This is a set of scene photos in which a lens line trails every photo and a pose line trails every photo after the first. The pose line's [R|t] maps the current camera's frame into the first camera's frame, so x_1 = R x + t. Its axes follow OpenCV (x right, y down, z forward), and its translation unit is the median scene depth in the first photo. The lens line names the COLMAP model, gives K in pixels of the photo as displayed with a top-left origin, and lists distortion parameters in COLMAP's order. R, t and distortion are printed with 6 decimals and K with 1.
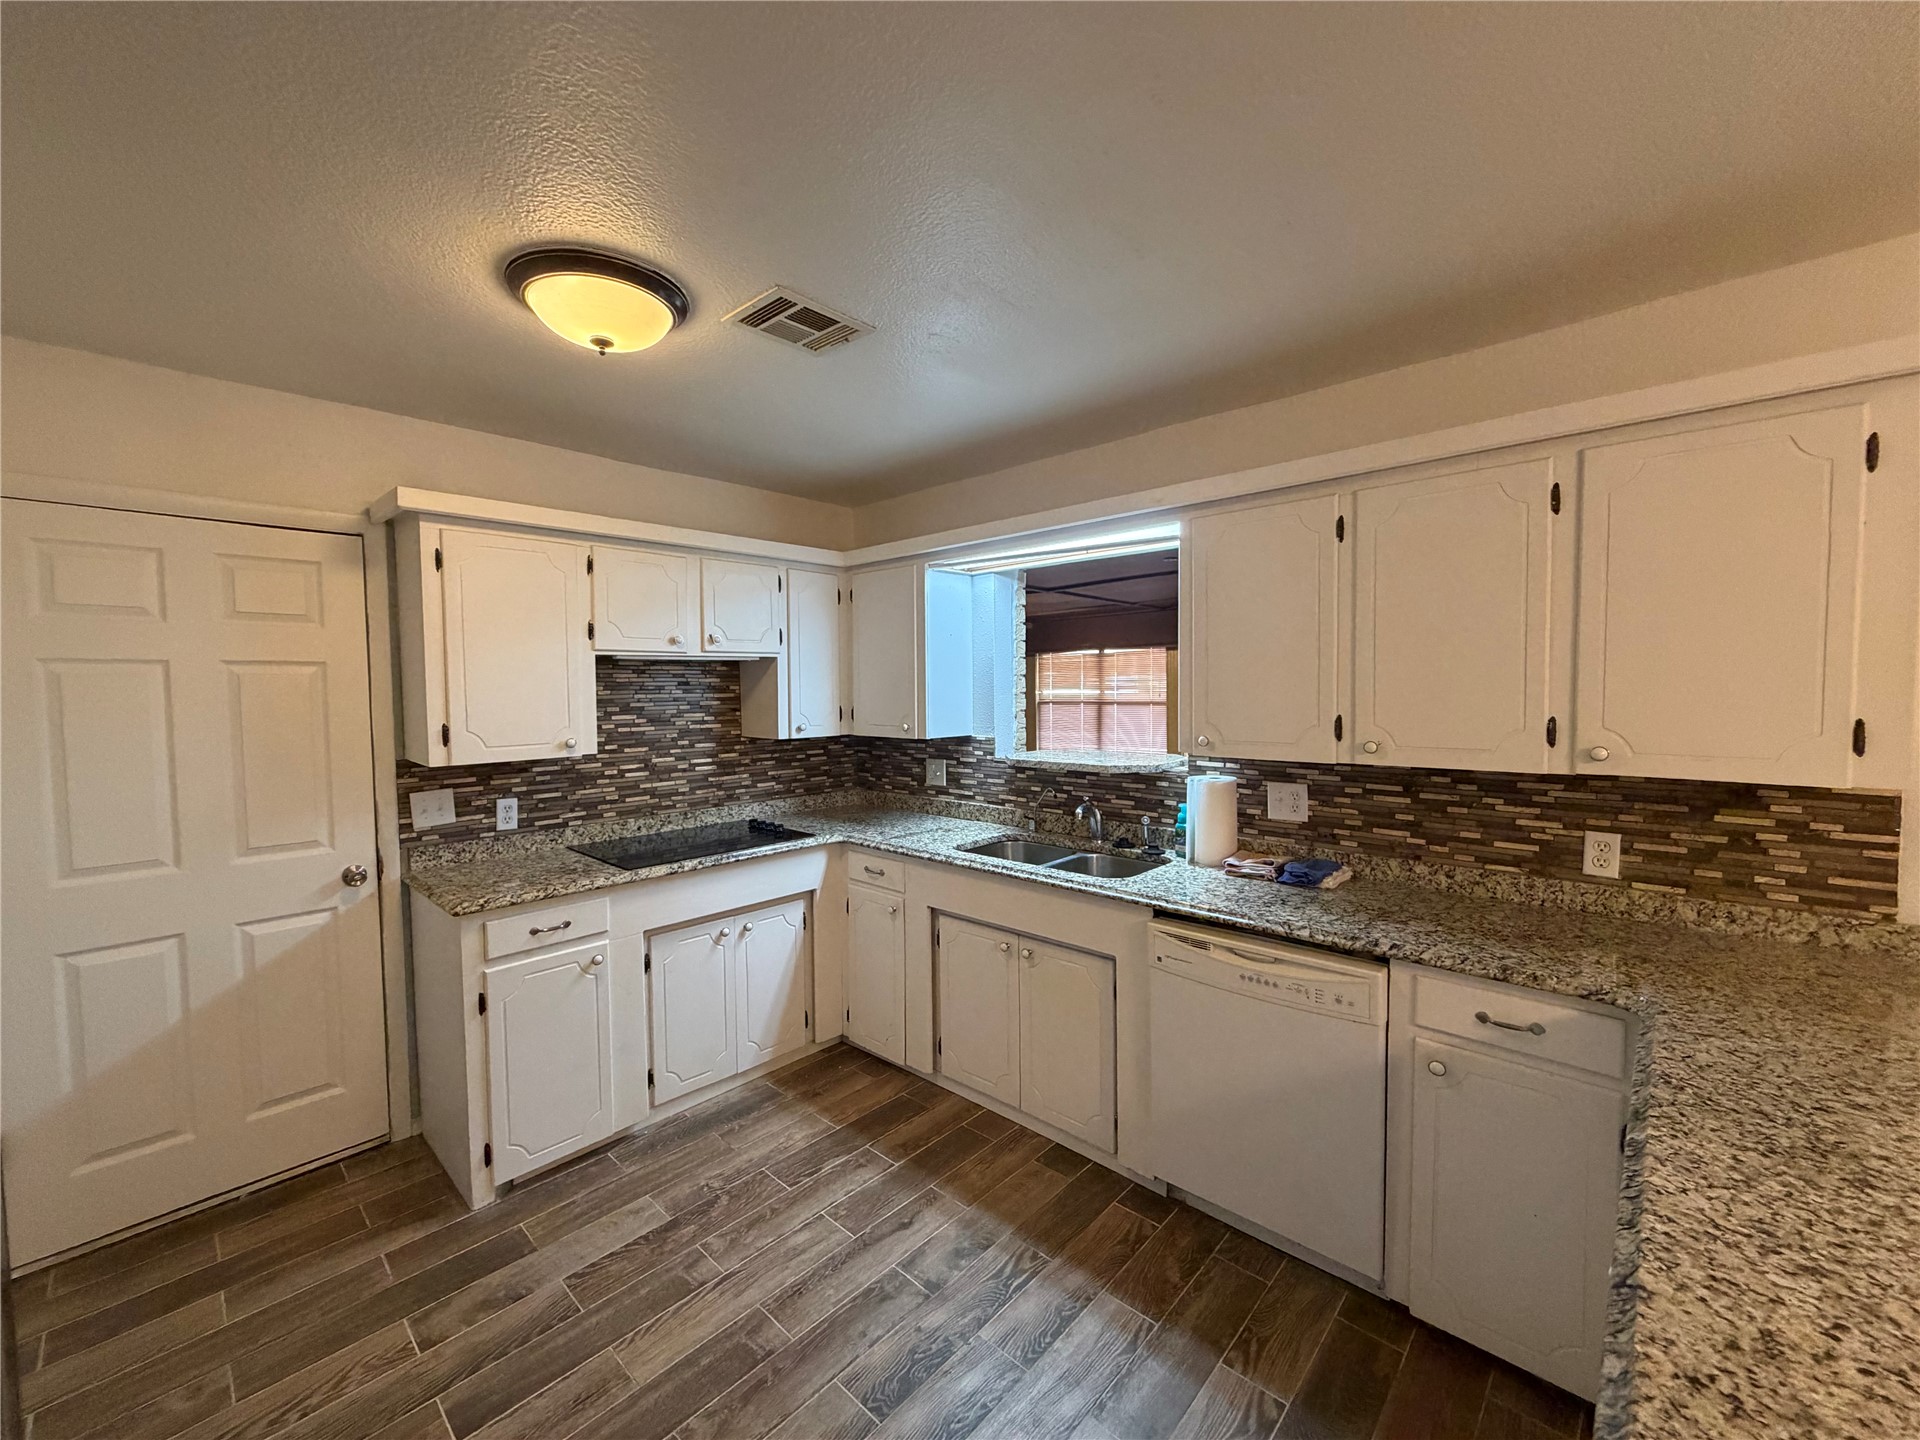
lens RADIAL K [[770.4, 0, 949.5], [0, 770.4, 723.1], [0, 0, 1]] dist [-0.002351, 0.000819]
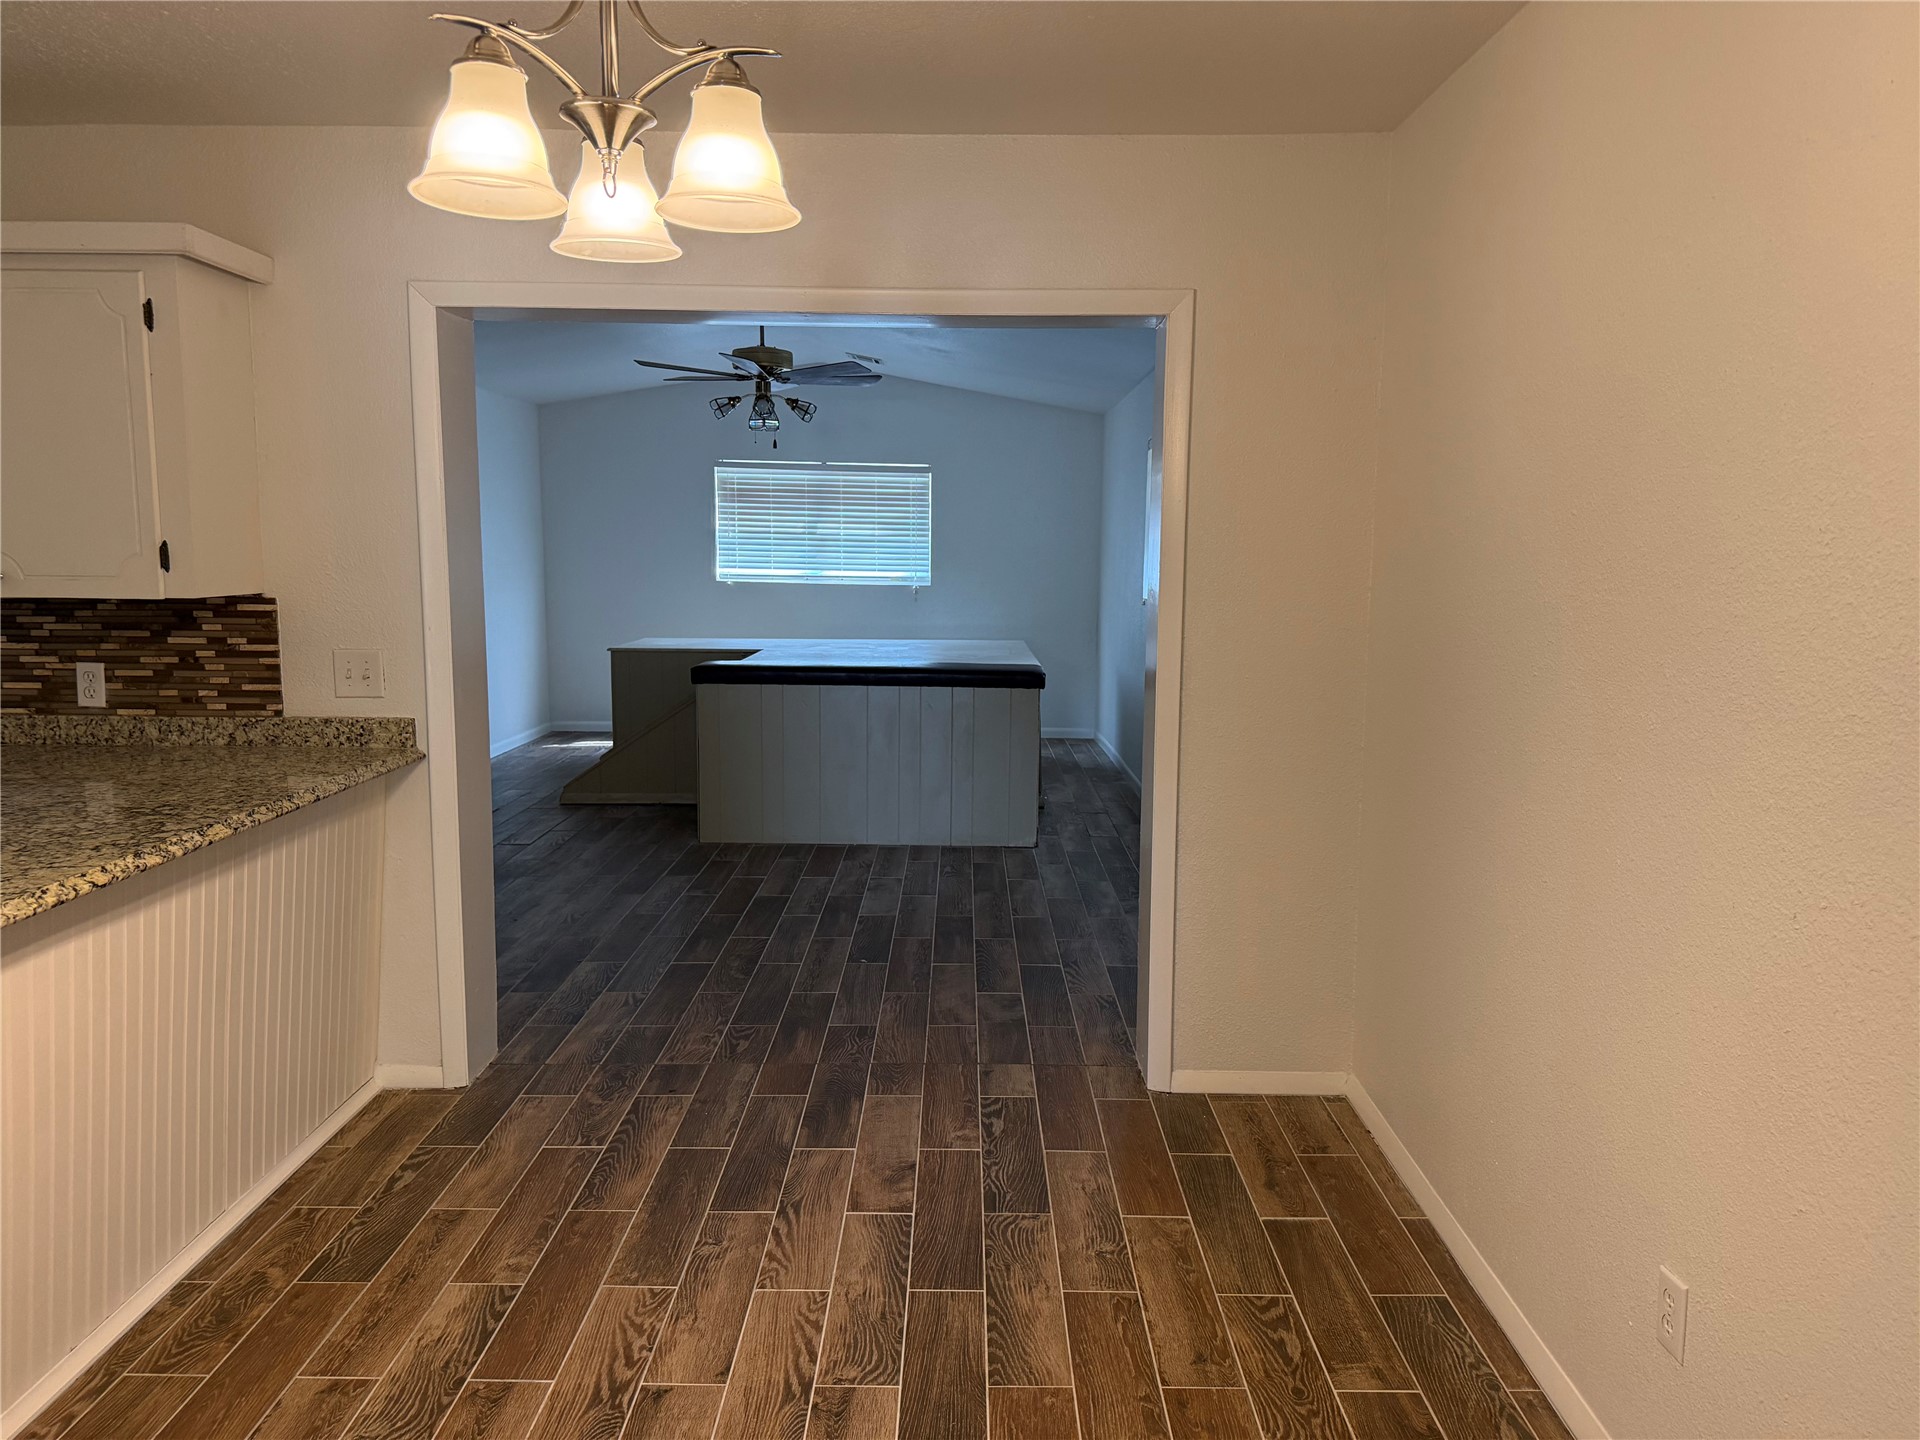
lens RADIAL K [[1339.0, 0, 985.1], [0, 1339.0, 719.4], [0, 0, 1]] dist [0.034023, -0.038510]
pose [[0.721956, -0.071287, 0.688257, 0.376747], [0.016019, 0.996134, 0.086372, 0.065413], [-0.691754, -0.051332, 0.720307, -0.825771]]
